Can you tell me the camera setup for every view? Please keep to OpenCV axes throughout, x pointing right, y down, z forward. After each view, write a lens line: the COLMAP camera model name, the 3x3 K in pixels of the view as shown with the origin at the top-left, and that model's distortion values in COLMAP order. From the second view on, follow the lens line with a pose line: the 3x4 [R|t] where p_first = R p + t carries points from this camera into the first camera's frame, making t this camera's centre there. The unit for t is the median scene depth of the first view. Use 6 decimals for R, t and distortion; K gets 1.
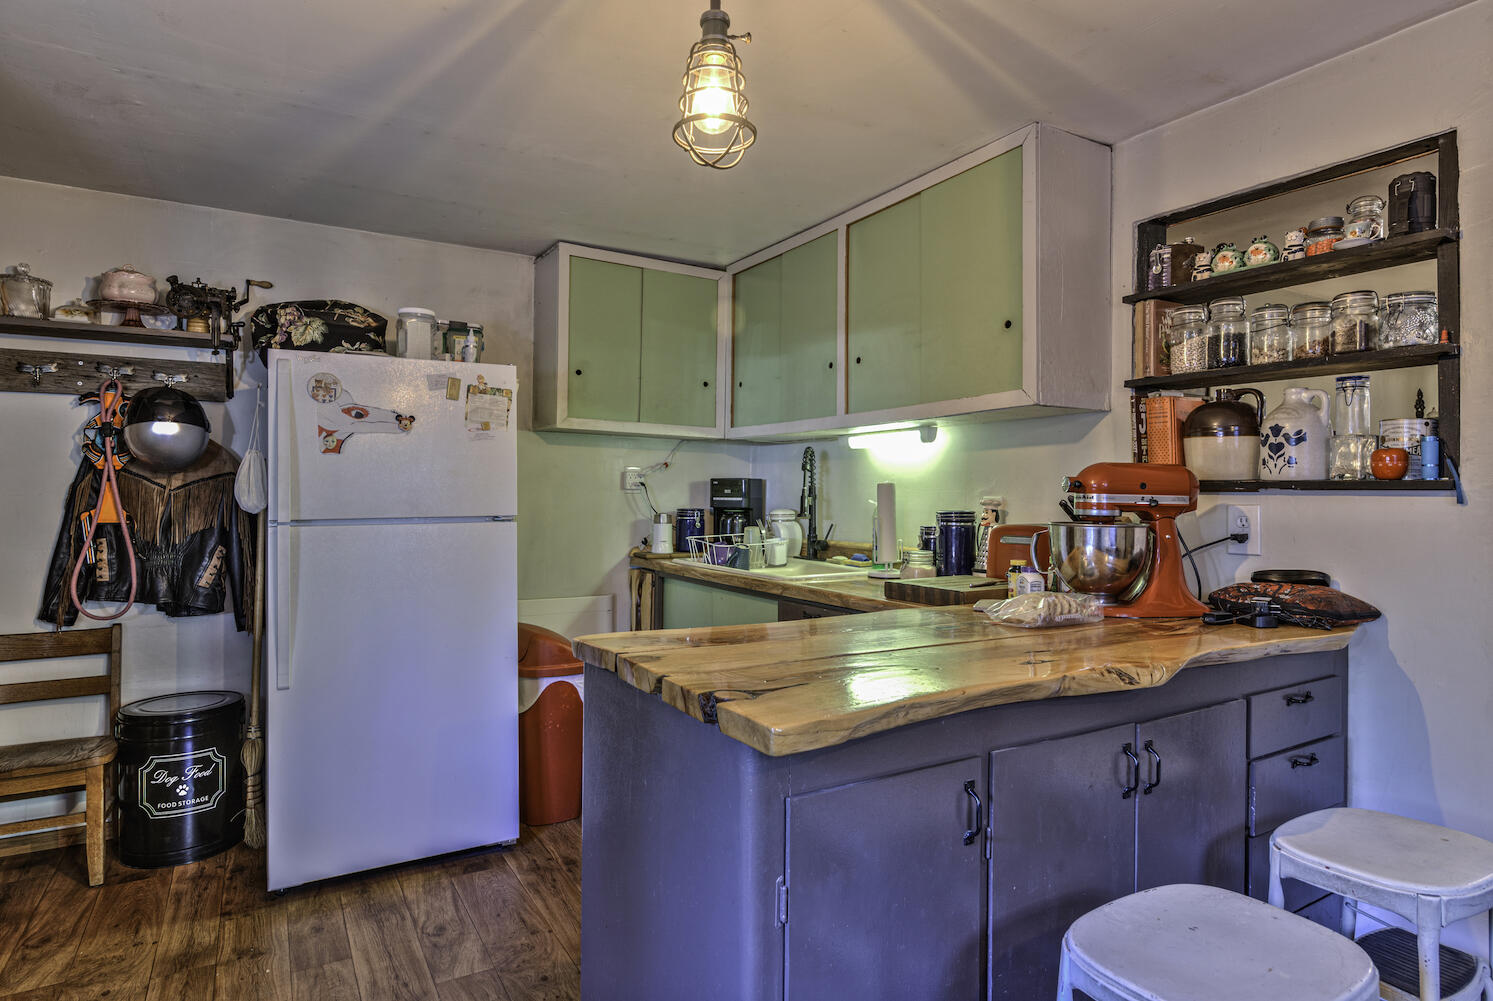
lens RADIAL K [[800.7, 0, 746.5], [0, 800.7, 500.5], [0, 0, 1]] dist [-0.010281, -0.000414]
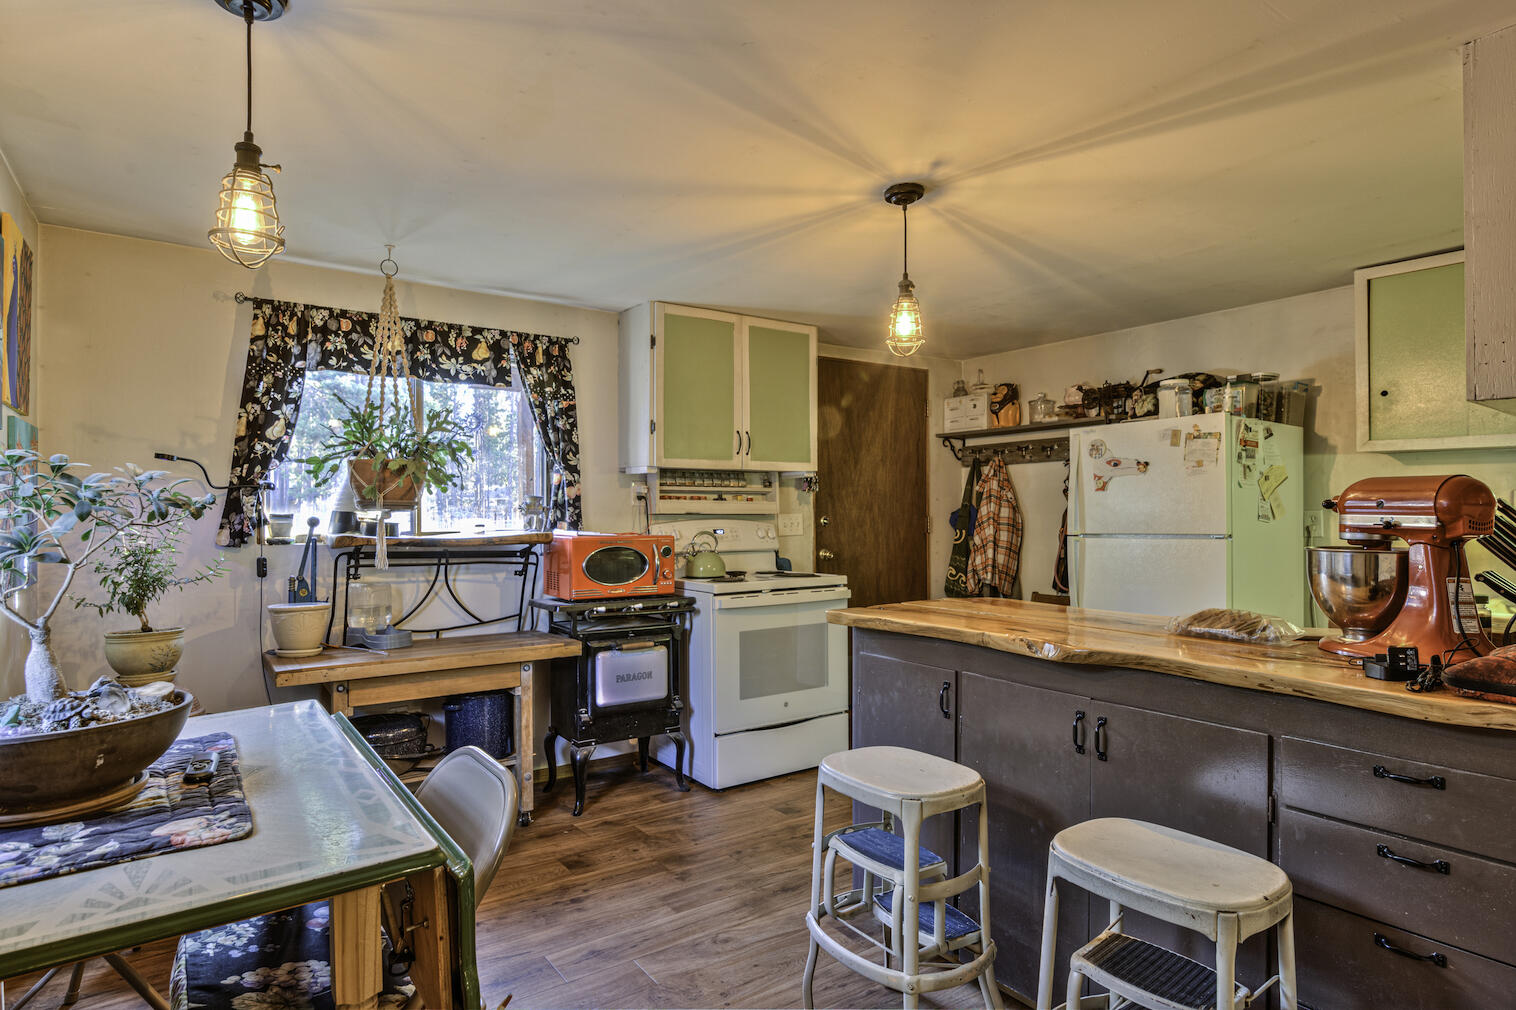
lens RADIAL K [[829.7, 0, 758.0], [0, 829.7, 505.0], [0, 0, 1]] dist [0.001686, 0.000140]
pose [[0.073100, -0.018170, -0.997159, 1.174029], [-0.009067, 0.999781, -0.018883, 0.005143], [0.997283, 0.010421, 0.072919, 0.253717]]
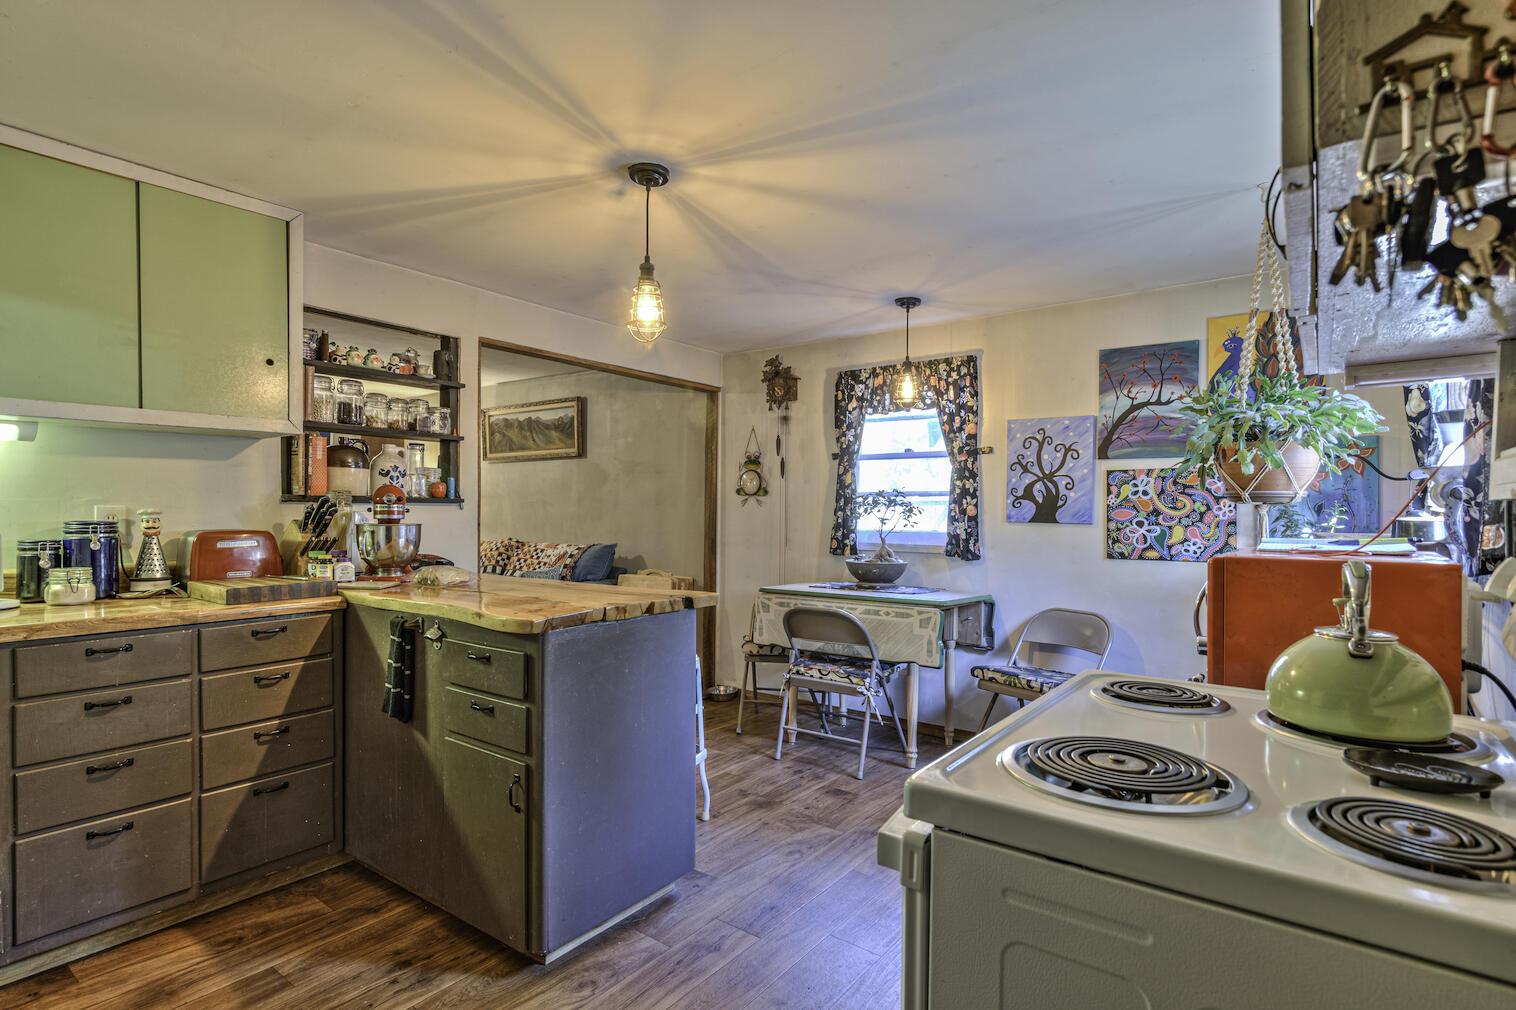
lens RADIAL K [[774.3, 0, 758.0], [0, 774.3, 505.0], [0, 0, 1]] dist [0.000478, 0.000022]
pose [[-0.378753, 0.001234, 0.925497, -1.100796], [0.002633, 0.999997, -0.000256, -0.004461], [-0.925494, 0.002340, -0.378755, 0.827931]]
